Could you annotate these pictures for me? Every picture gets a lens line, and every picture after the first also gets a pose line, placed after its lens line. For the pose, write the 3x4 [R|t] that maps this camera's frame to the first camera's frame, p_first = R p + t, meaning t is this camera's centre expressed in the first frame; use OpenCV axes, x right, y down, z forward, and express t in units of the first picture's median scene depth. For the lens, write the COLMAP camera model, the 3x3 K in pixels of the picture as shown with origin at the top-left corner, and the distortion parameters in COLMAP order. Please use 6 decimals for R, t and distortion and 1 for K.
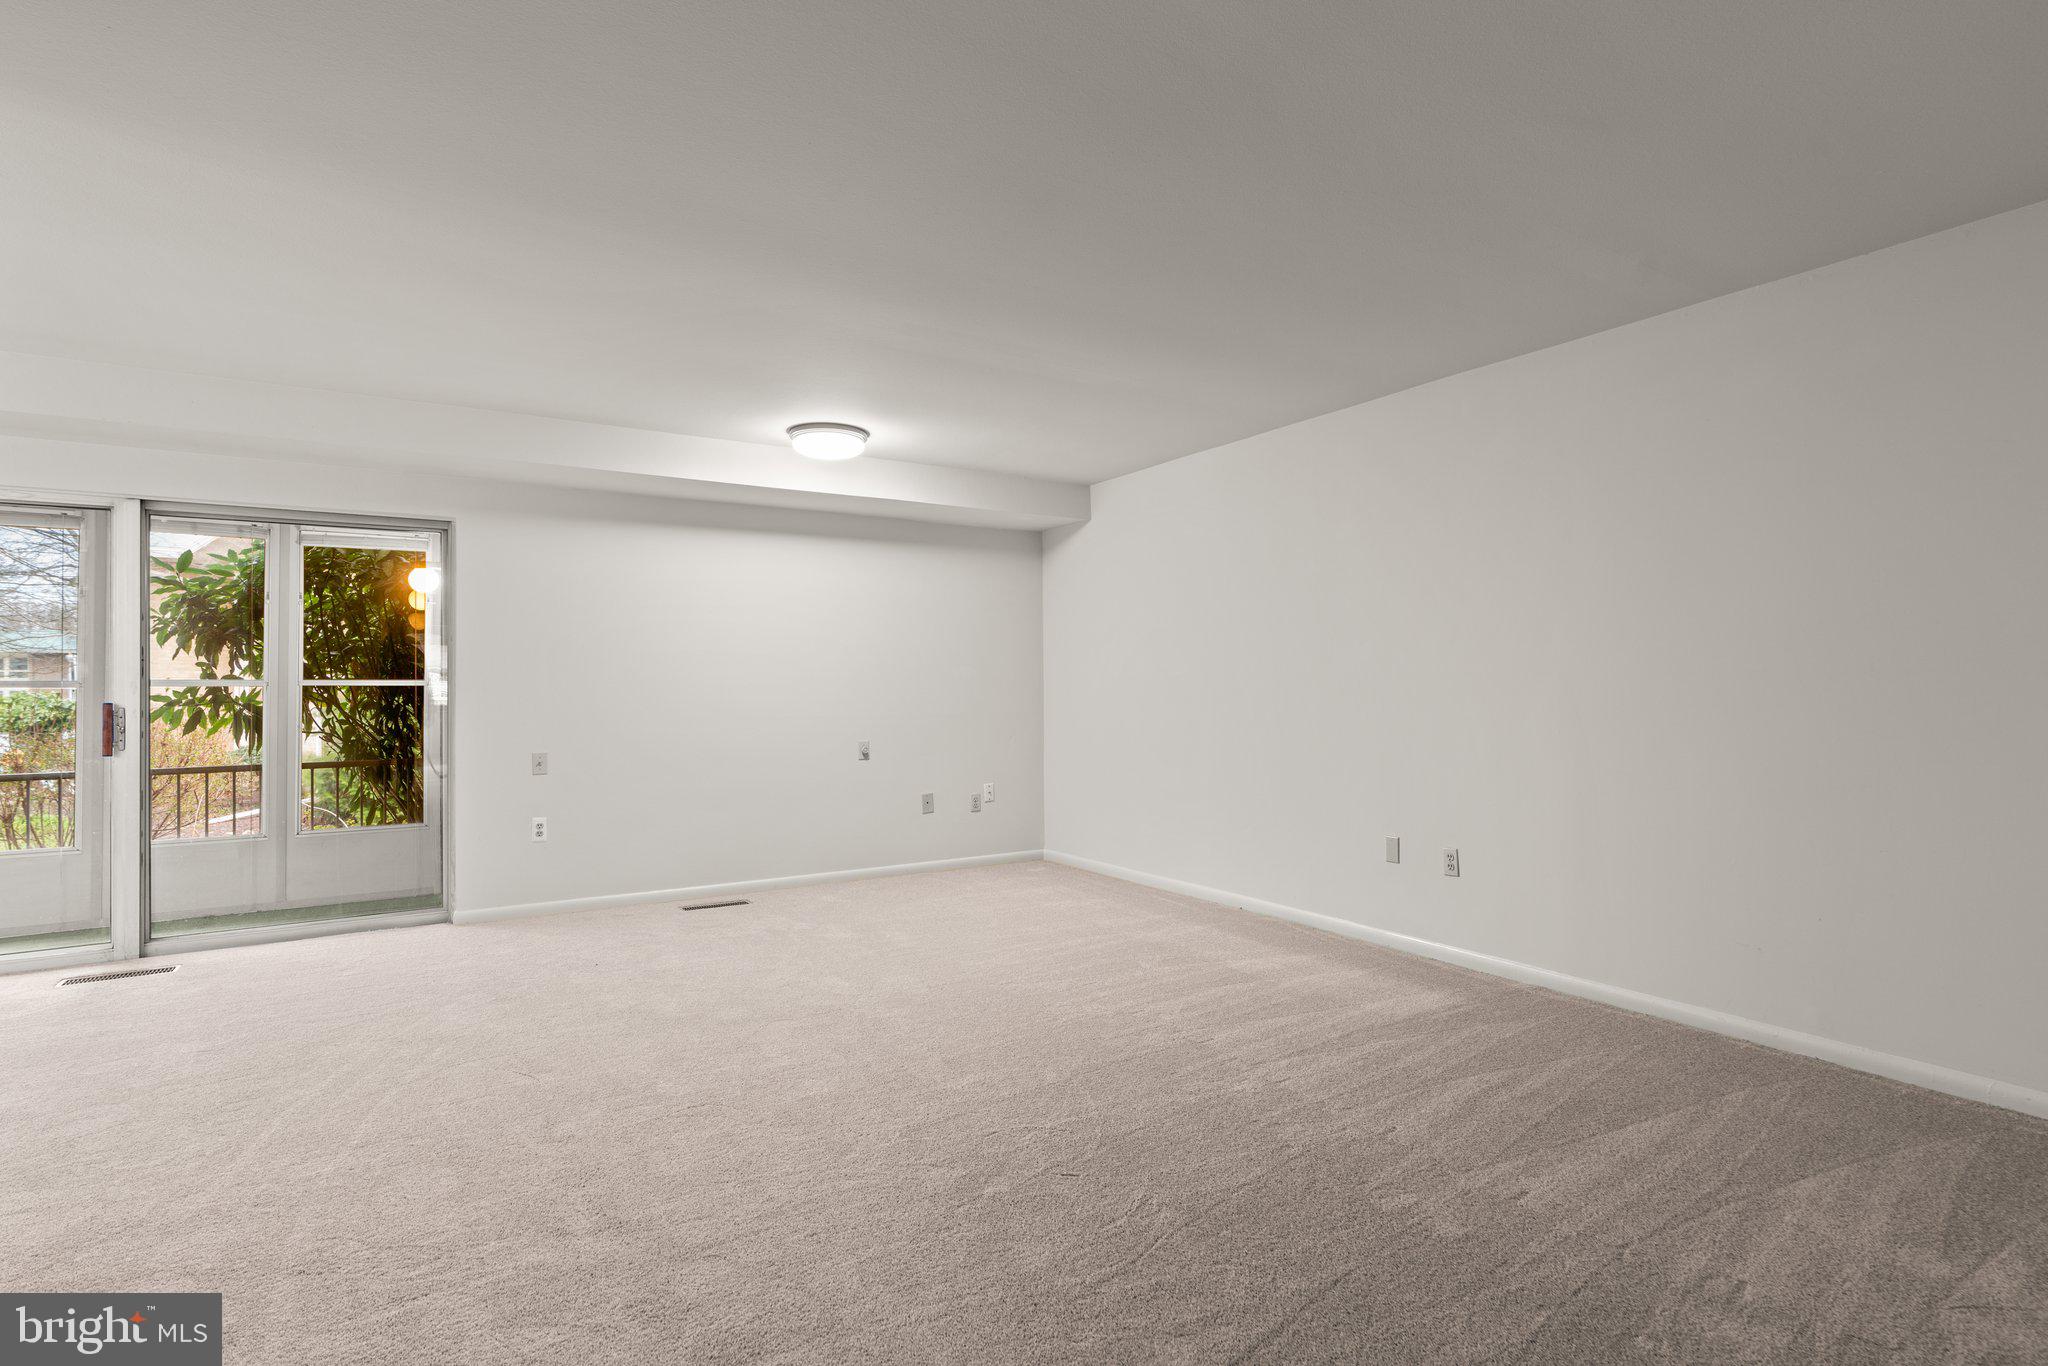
lens RADIAL K [[999.5, 0, 1024.0], [0, 999.5, 683.0], [0, 0, 1]] dist [0.003223, 0.000560]
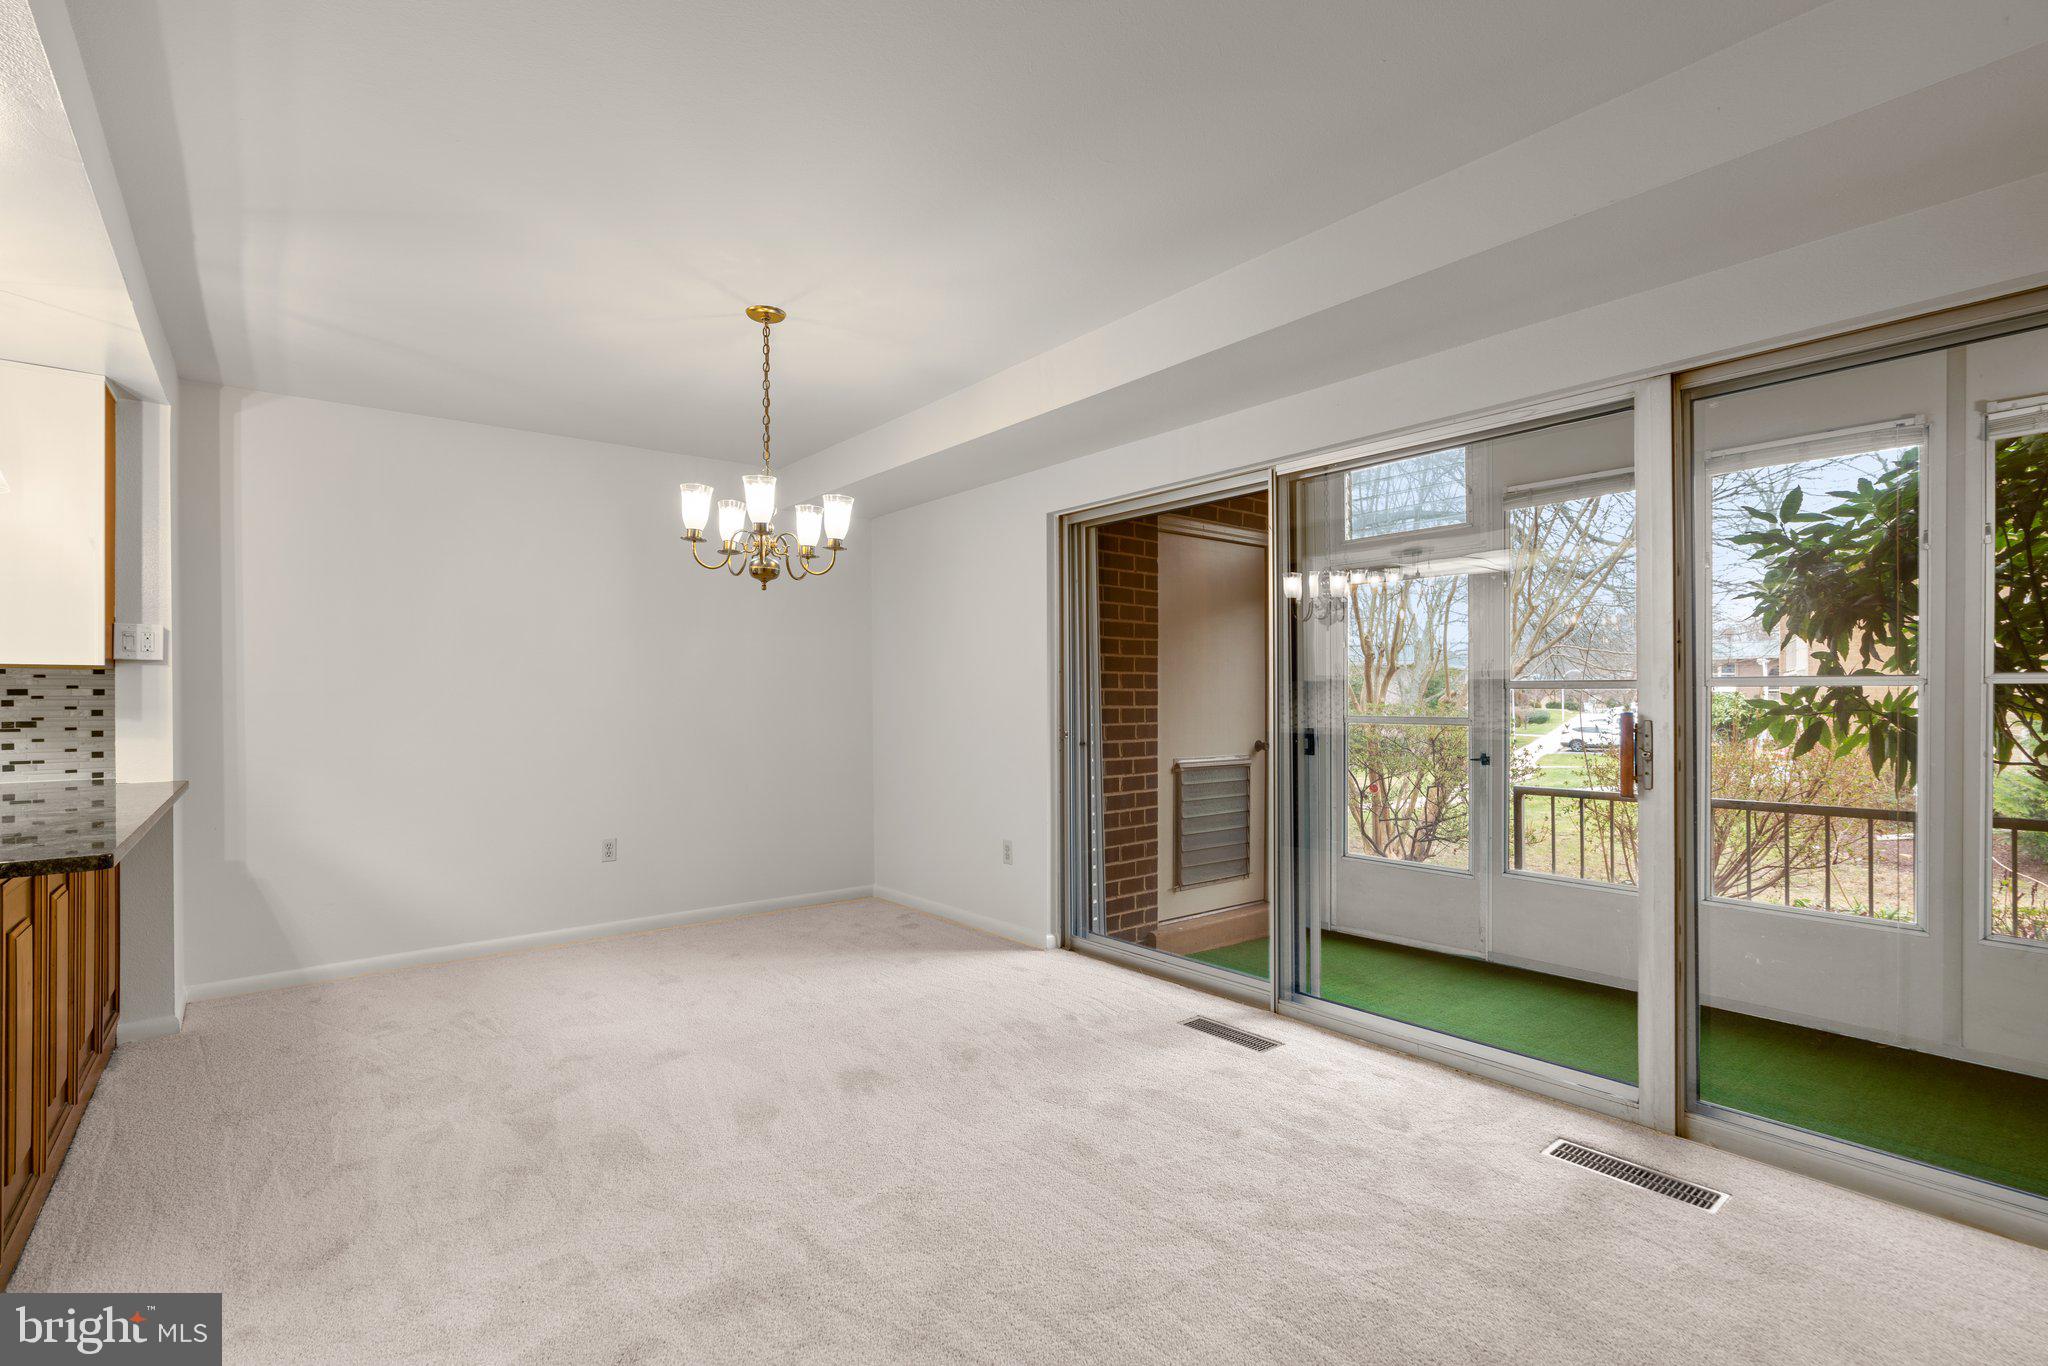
lens RADIAL K [[926.2, 0, 1020.8], [0, 926.2, 693.1], [0, 0, 1]] dist [-0.014996, 0.006595]
pose [[0.130187, -0.000820, -0.991489, -0.266687], [0.007322, 0.999973, 0.000134, 0.003681], [0.991462, -0.007277, 0.130189, 0.372847]]
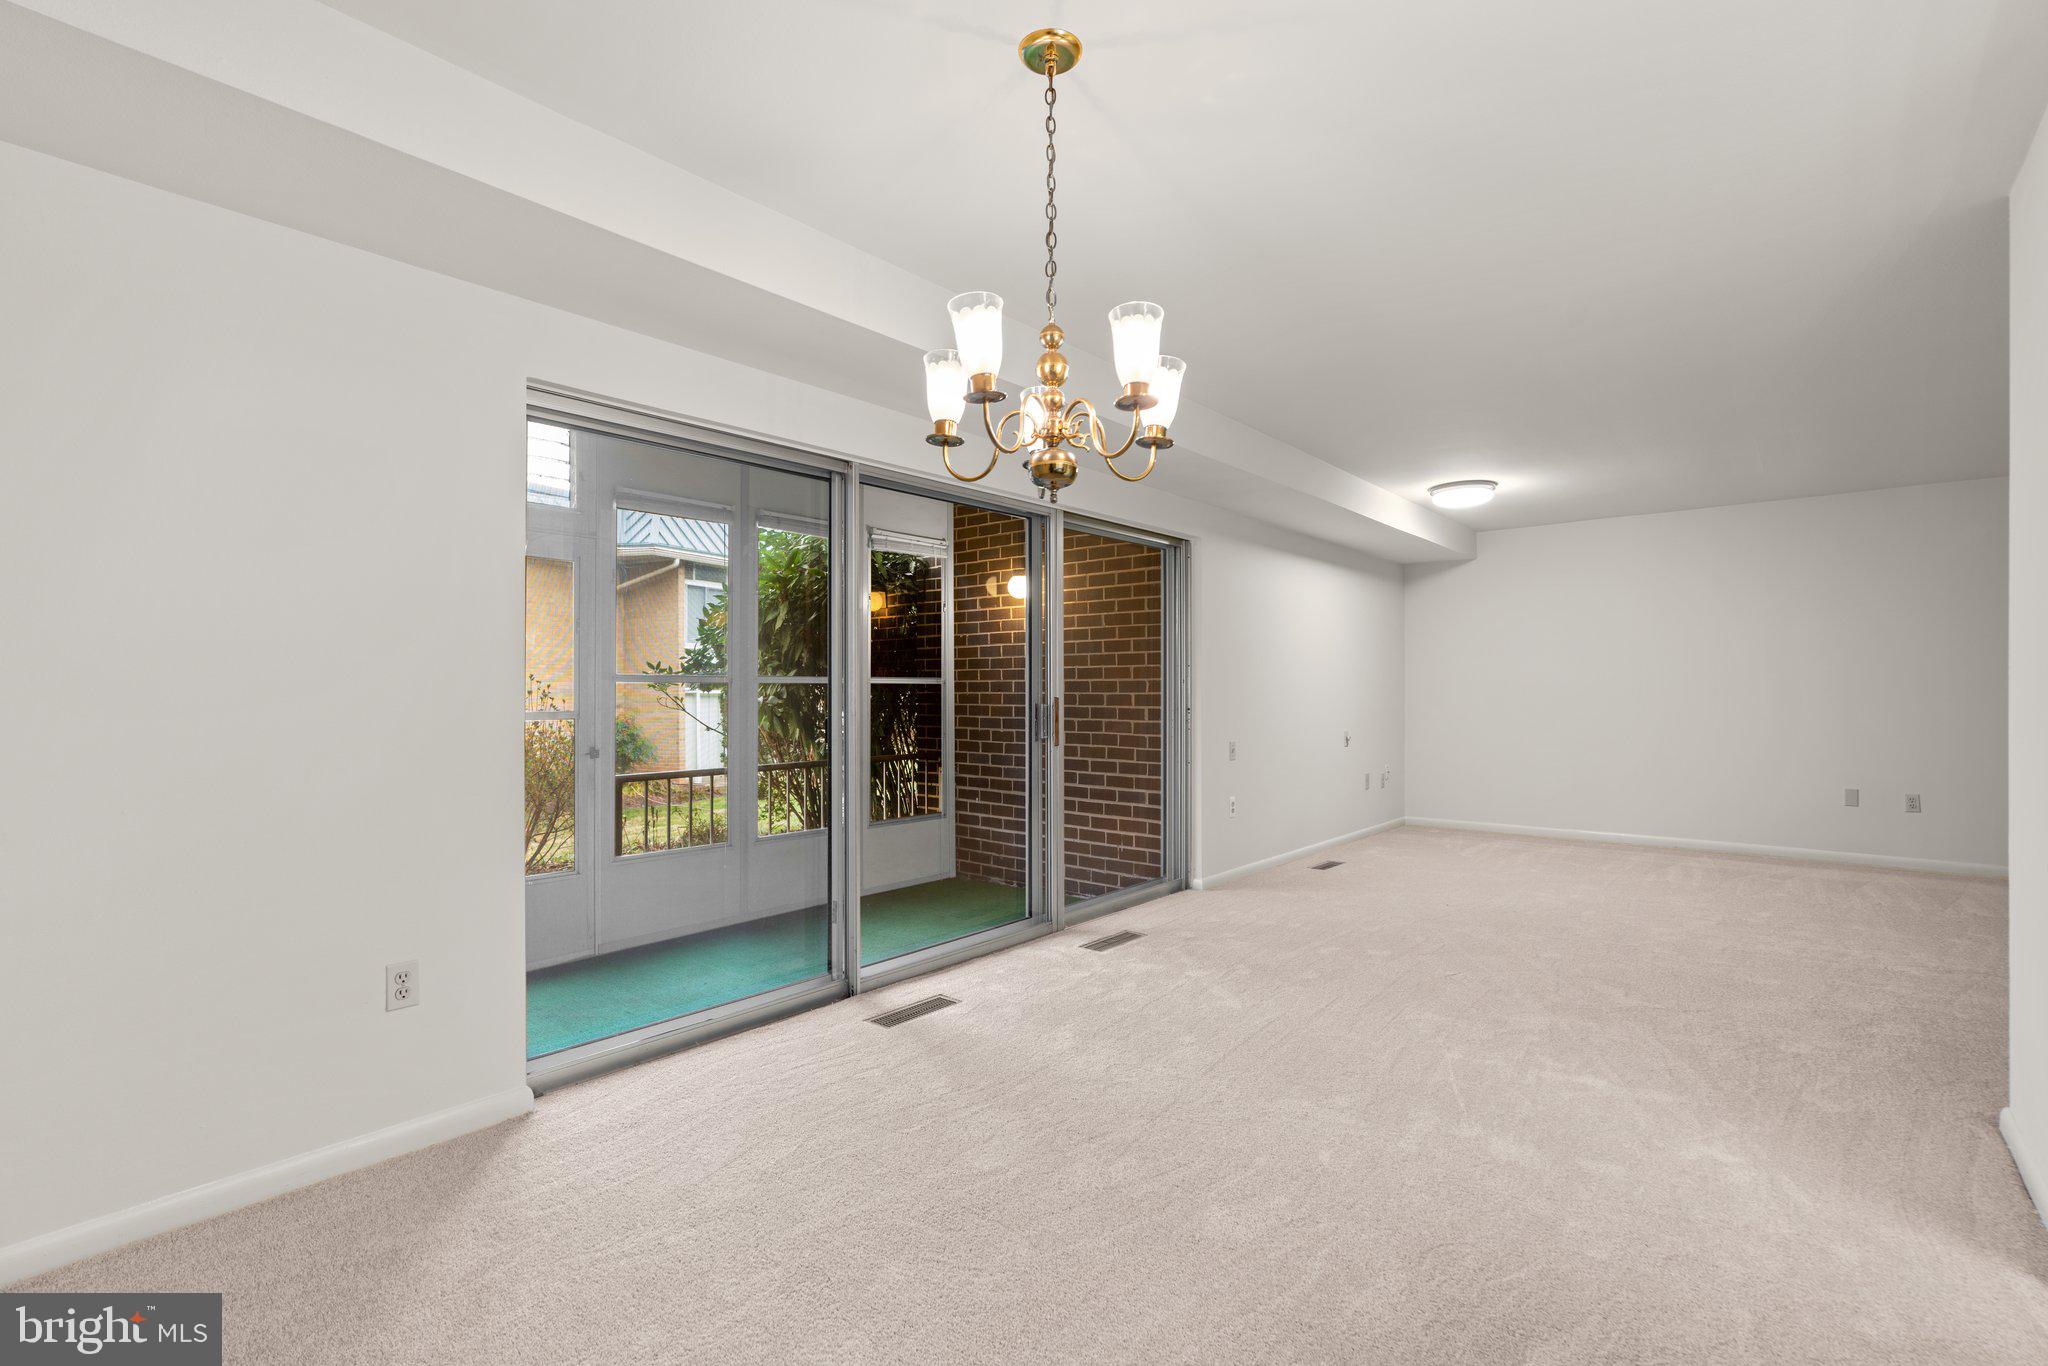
lens RADIAL K [[920.6, 0, 1027.4], [0, 920.6, 682.5], [0, 0, 1]] dist [-0.021806, 0.011321]
pose [[0.952196, 0.005964, 0.305430, -0.841429], [-0.003601, 0.999959, -0.008298, 0.008785], [-0.305467, 0.006801, 0.952178, 0.040753]]
